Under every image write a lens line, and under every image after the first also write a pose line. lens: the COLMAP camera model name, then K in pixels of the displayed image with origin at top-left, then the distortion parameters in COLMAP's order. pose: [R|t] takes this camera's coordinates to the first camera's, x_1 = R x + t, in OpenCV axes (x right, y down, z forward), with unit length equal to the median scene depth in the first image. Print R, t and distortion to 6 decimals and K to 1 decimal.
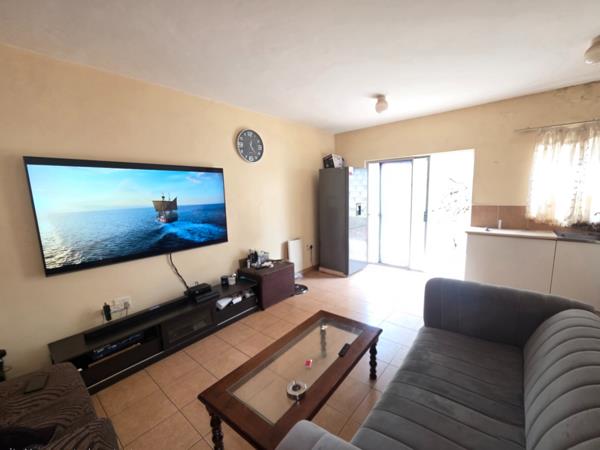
lens RADIAL K [[246.4, 0, 302.6], [0, 246.4, 223.3], [0, 0, 1]] dist [-0.001500, -0.000088]
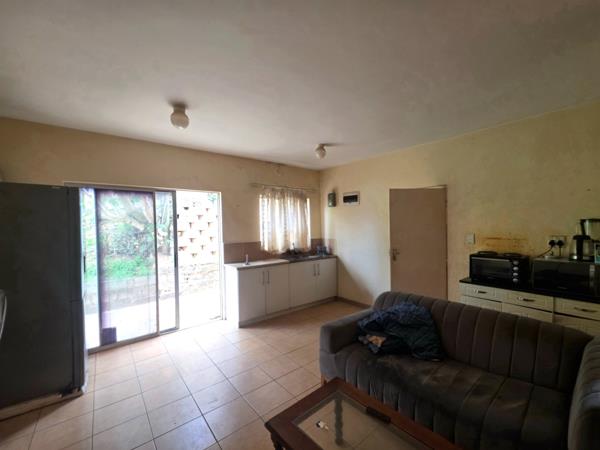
lens RADIAL K [[246.4, 0, 303.1], [0, 246.4, 225.8], [0, 0, 1]] dist [-0.001500, -0.000088]
pose [[0.191681, 0.017394, 0.981303, -0.330432], [0.143544, 0.988595, -0.045562, -0.058911], [-0.970903, 0.149594, 0.186998, 0.510703]]
